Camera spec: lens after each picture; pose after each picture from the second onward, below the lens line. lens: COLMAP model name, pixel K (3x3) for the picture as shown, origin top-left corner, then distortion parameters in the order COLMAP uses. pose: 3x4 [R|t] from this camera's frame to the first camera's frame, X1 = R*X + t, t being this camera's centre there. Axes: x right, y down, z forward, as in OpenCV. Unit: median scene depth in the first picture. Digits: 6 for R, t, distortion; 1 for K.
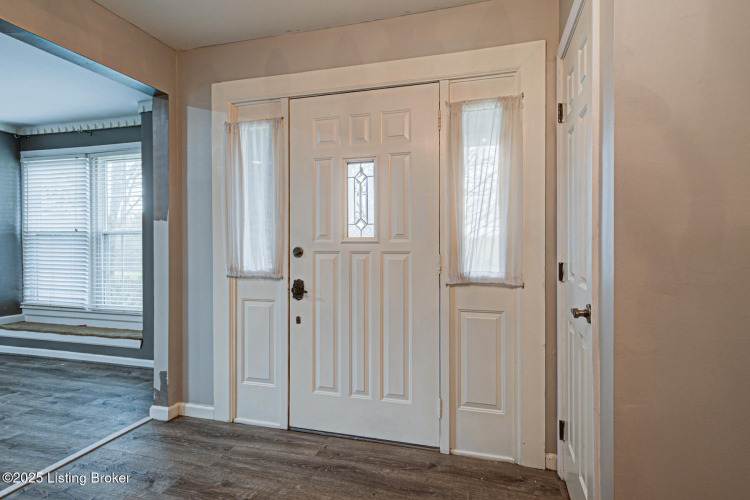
lens RADIAL K [[376.9, 0, 375.0], [0, 376.9, 250.0], [0, 0, 1]] dist [0.001898, 0.000360]
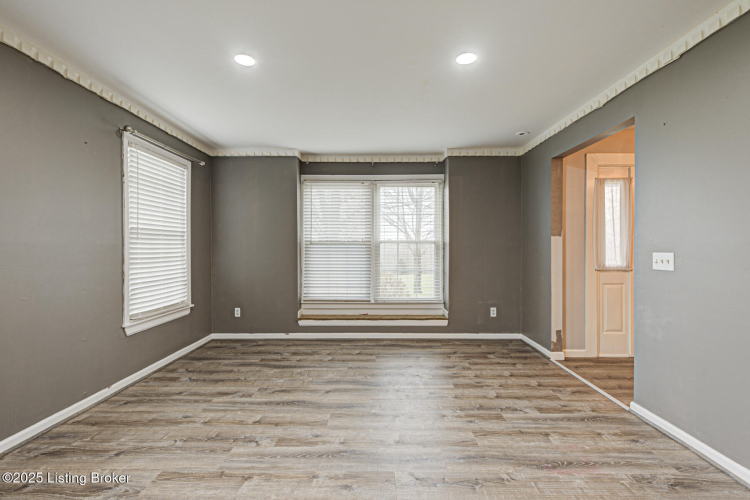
lens RADIAL K [[346.8, 0, 375.0], [0, 346.8, 250.0], [0, 0, 1]] dist [0.003287, 0.000466]
pose [[0.967837, -0.004651, 0.251536, -1.693645], [0.006685, 0.999952, -0.007230, -0.014142], [-0.251490, 0.008679, 0.967821, -0.239817]]
